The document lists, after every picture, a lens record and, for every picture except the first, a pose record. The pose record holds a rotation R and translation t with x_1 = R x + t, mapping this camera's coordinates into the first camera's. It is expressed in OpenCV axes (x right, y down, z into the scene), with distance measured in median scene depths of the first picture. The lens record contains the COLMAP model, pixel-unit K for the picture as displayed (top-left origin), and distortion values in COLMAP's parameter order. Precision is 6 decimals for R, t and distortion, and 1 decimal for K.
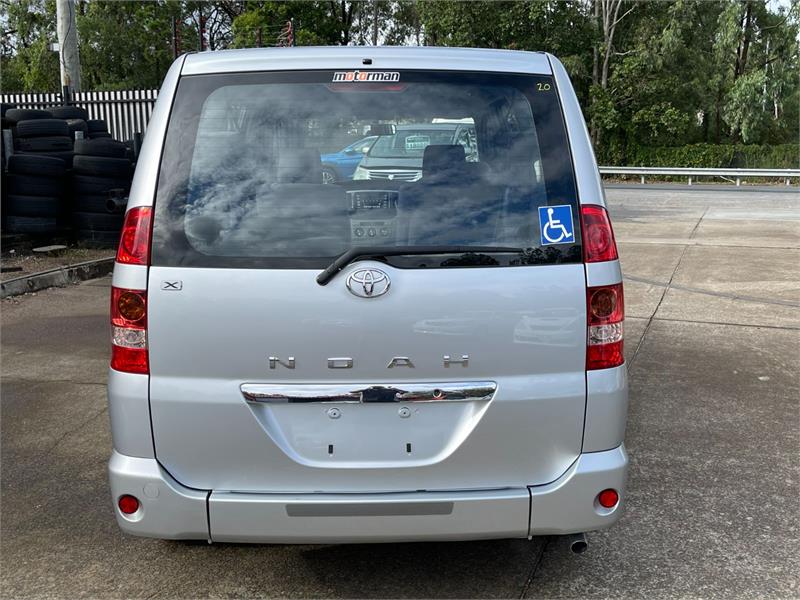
lens RADIAL K [[939.9, 0, 406.0], [0, 939.9, 301.1], [0, 0, 1]] dist [0.109911, -0.276077]
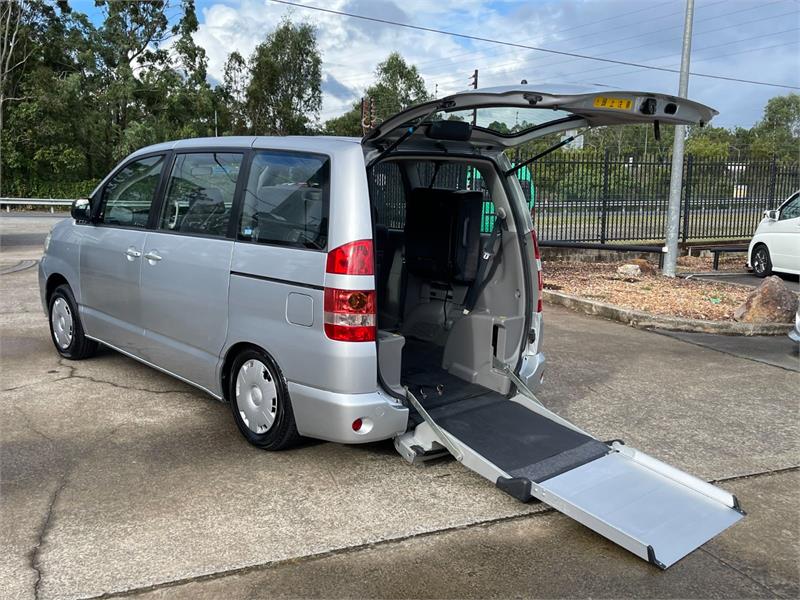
lens RADIAL K [[779.1, 0, 414.1], [0, 779.1, 299.1], [0, 0, 1]] dist [0.034305, -0.010119]
pose [[0.733674, -0.088660, 0.673693, -0.983775], [0.097962, 0.994895, 0.024247, 0.013004], [-0.672404, 0.048207, 0.738613, -0.040573]]
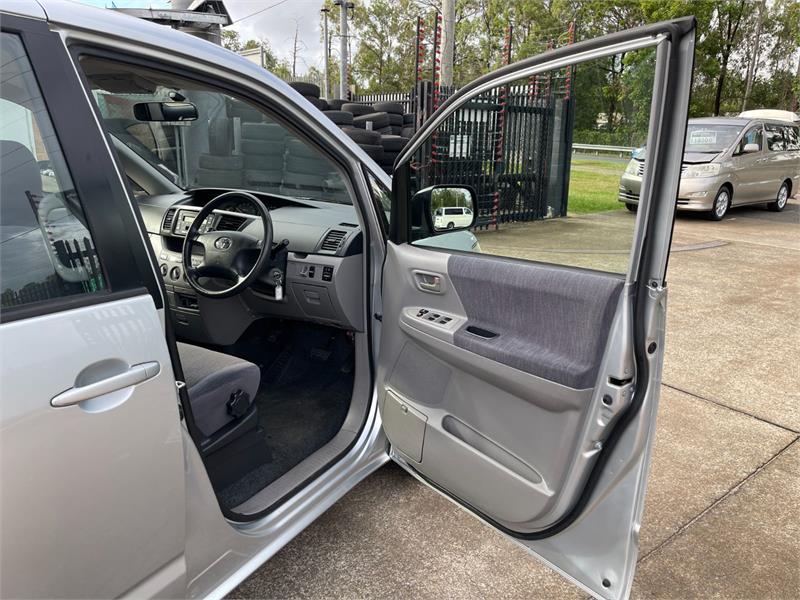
lens RADIAL K [[612.7, 0, 412.3], [0, 612.7, 299.4], [0, 0, 1]] dist [0.010906, 0.003119]
pose [[0.856027, 0.163919, -0.490254, 0.555148], [-0.115531, 0.985069, 0.127636, -0.215617], [0.503856, -0.052621, 0.862183, 1.206786]]
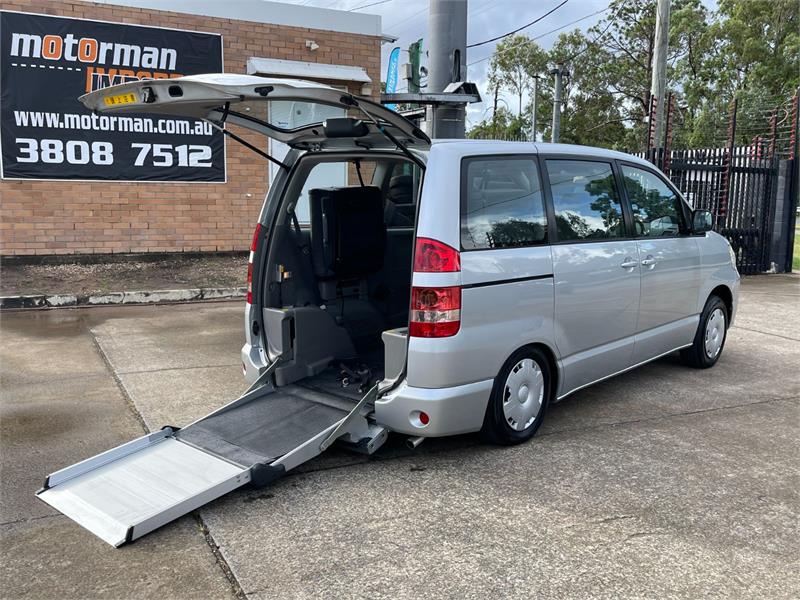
lens RADIAL K [[782.0, 0, 401.4], [0, 782.0, 291.5], [0, 0, 1]] dist [0.082132, -0.143614]
pose [[0.719630, 0.117691, -0.684311, 0.986811], [-0.146978, 0.989018, 0.015531, 0.011041], [0.678624, 0.089402, 0.729025, -0.020591]]
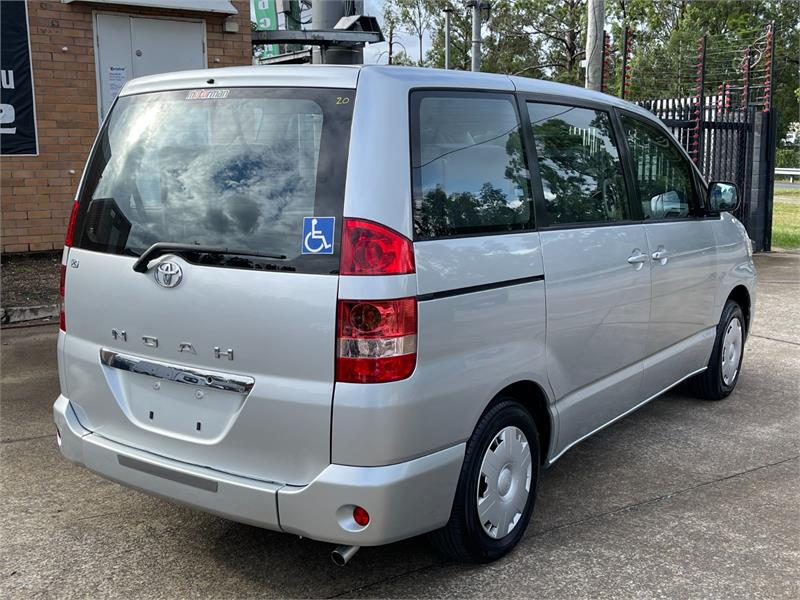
lens RADIAL K [[939.9, 0, 406.0], [0, 939.9, 301.1], [0, 0, 1]] dist [0.109911, -0.276077]
pose [[0.806024, 0.103667, -0.582734, 0.732521], [-0.110026, 0.993625, 0.024579, -0.039740], [0.581567, 0.044305, 0.812291, 0.198646]]
